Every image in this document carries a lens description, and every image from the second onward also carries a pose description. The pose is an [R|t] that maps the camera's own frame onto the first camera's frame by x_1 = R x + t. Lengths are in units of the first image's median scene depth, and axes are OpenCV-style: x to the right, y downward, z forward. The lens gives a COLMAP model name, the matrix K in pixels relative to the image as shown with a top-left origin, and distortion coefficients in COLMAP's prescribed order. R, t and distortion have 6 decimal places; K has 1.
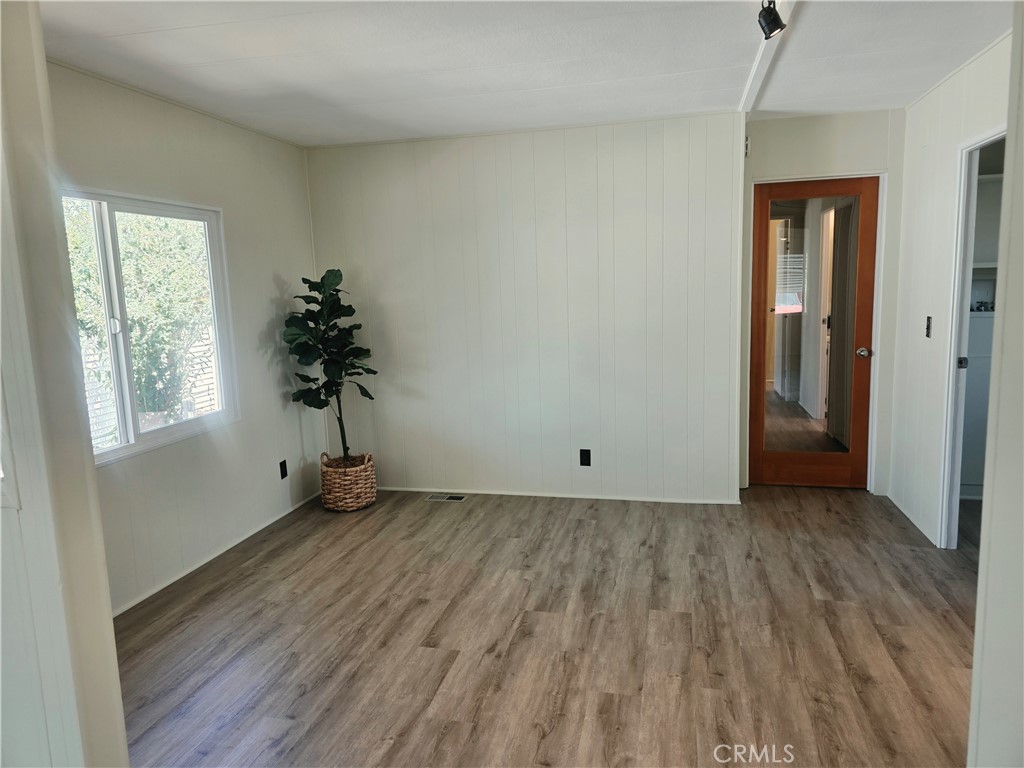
lens RADIAL K [[684.4, 0, 517.3], [0, 684.4, 384.5], [0, 0, 1]] dist [0.089220, -0.077040]
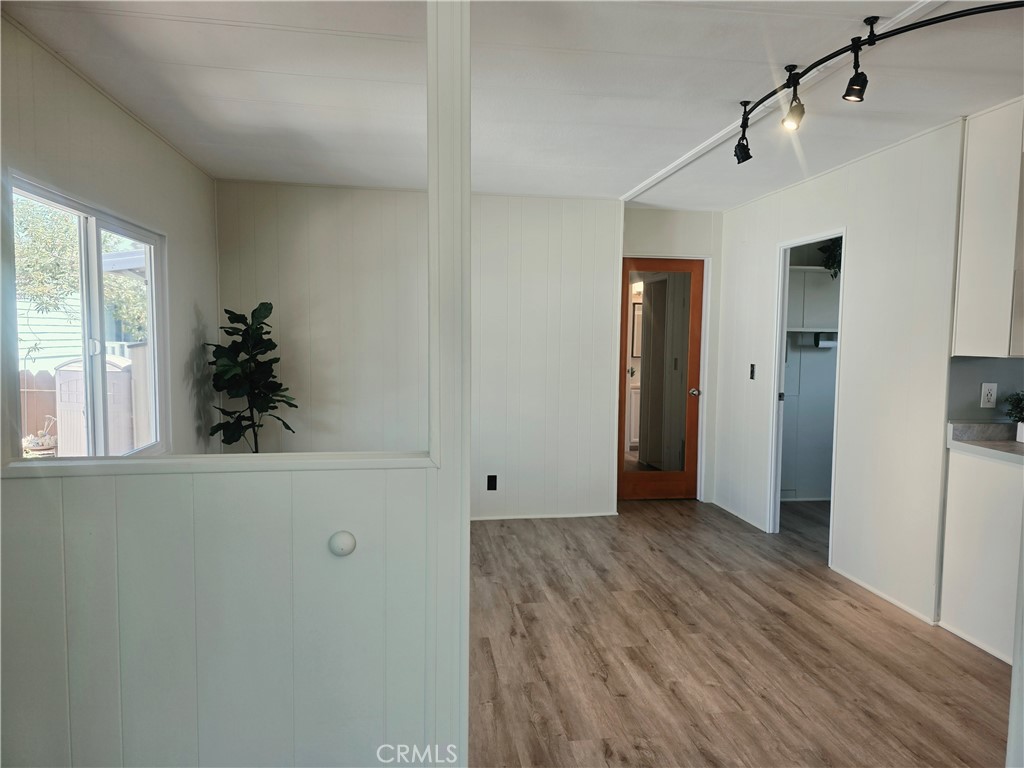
lens RADIAL K [[684.4, 0, 517.3], [0, 684.4, 384.5], [0, 0, 1]] dist [0.089220, -0.077040]
pose [[0.926847, 0.016327, 0.375083, -0.385649], [0.013669, 0.996924, -0.077171, 0.045940], [-0.375190, 0.076653, 0.923773, -0.088639]]
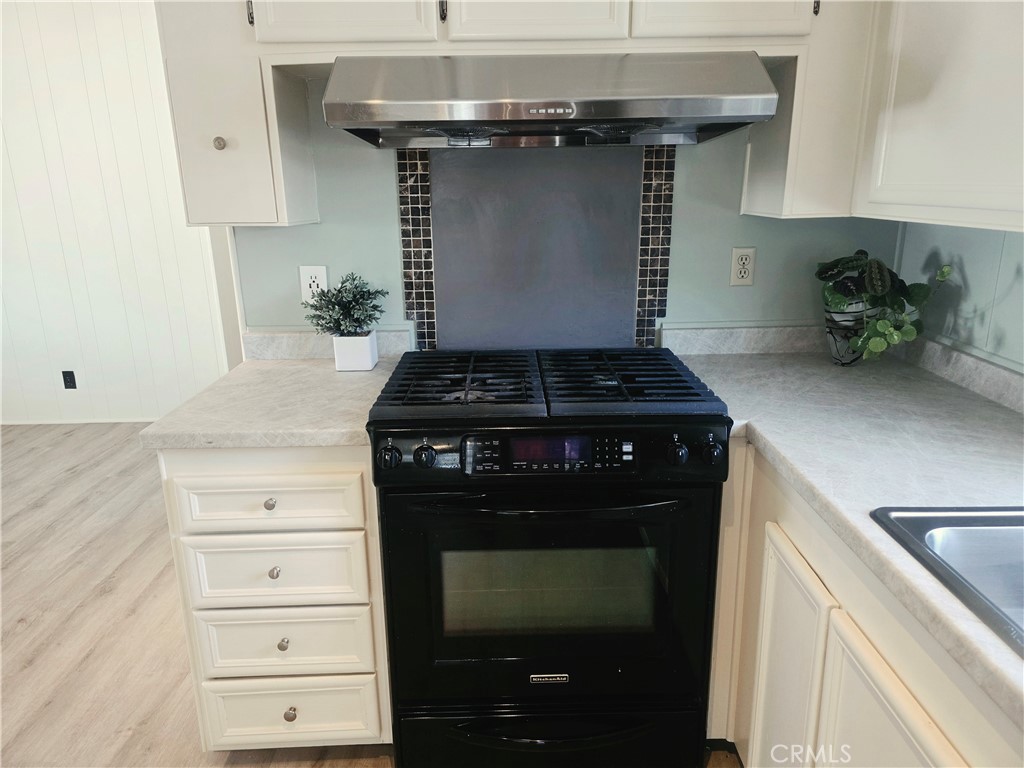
lens RADIAL K [[684.4, 0, 517.3], [0, 684.4, 384.5], [0, 0, 1]] dist [0.089220, -0.077040]
pose [[0.971422, -0.046874, 0.232684, 0.624406], [0.016924, 0.991489, 0.129082, 0.004121], [-0.236755, -0.121455, 0.963948, -0.055248]]
